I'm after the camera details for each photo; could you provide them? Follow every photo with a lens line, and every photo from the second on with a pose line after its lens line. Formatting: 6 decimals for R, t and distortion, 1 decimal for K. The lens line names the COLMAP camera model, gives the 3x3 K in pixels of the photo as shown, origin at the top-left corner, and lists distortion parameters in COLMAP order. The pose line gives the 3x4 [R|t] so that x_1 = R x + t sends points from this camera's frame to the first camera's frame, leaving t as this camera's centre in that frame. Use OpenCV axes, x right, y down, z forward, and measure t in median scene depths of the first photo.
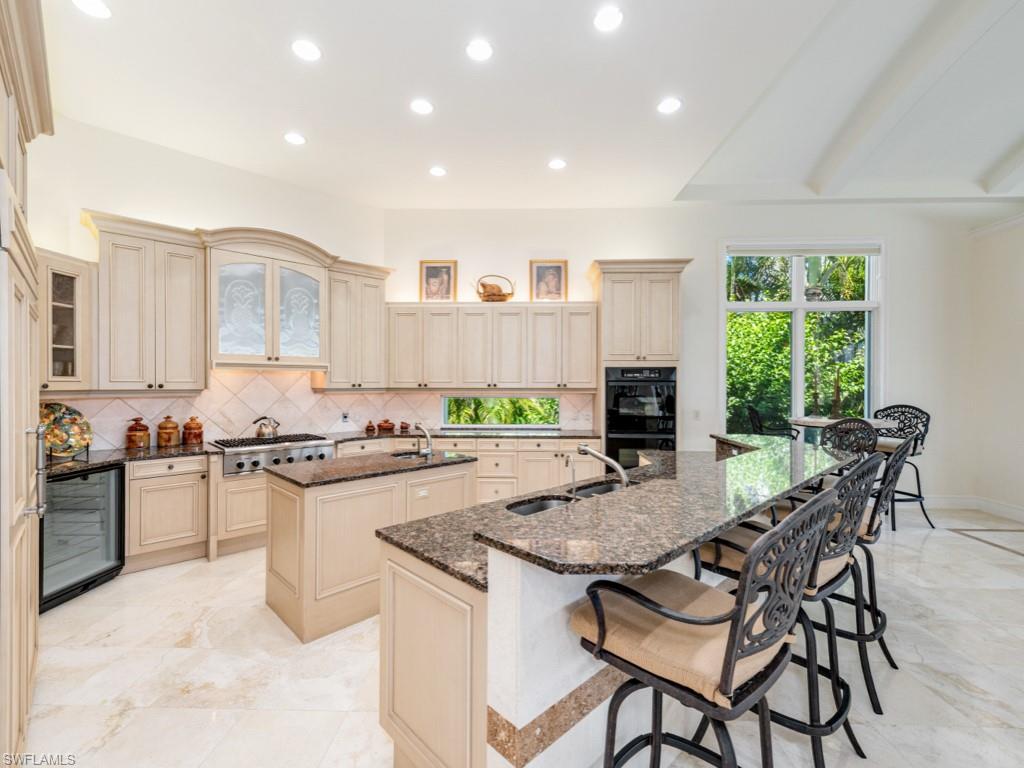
lens RADIAL K [[454.7, 0, 509.5], [0, 454.7, 386.0], [0, 0, 1]] dist [0.002449, -0.000205]
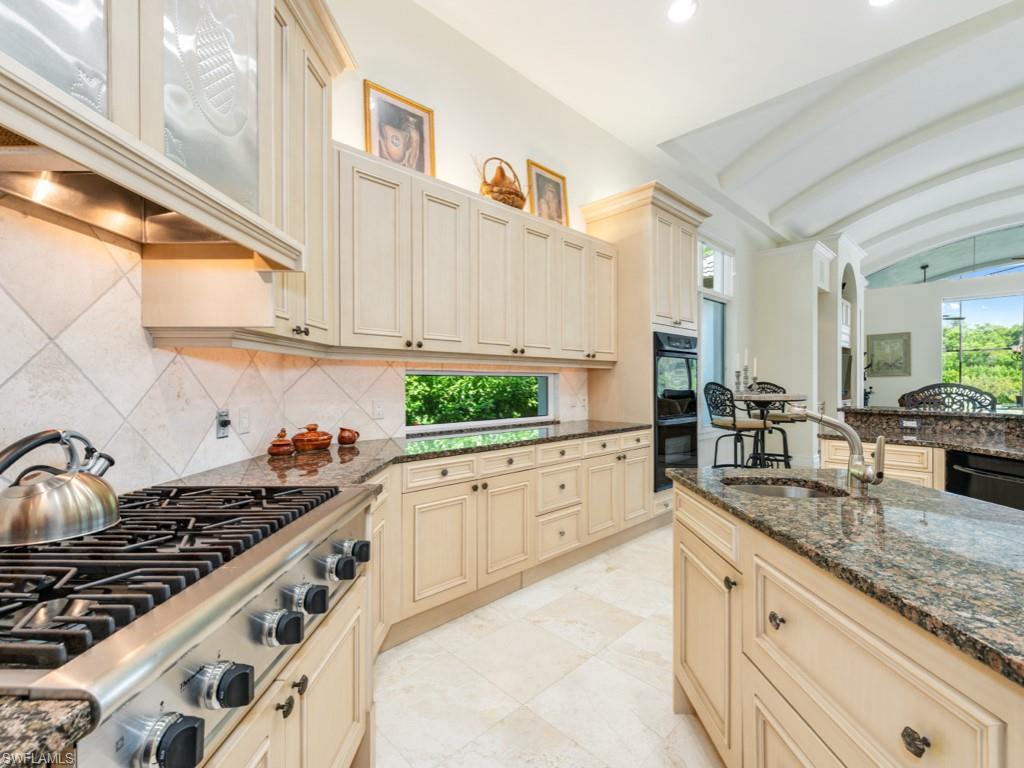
lens RADIAL K [[454.7, 0, 509.5], [0, 454.7, 386.0], [0, 0, 1]] dist [0.002449, -0.000205]
pose [[0.699456, -0.007780, 0.714633, -0.455271], [0.008323, 0.999962, 0.002740, 0.040845], [-0.714627, 0.004032, 0.699494, 0.605034]]
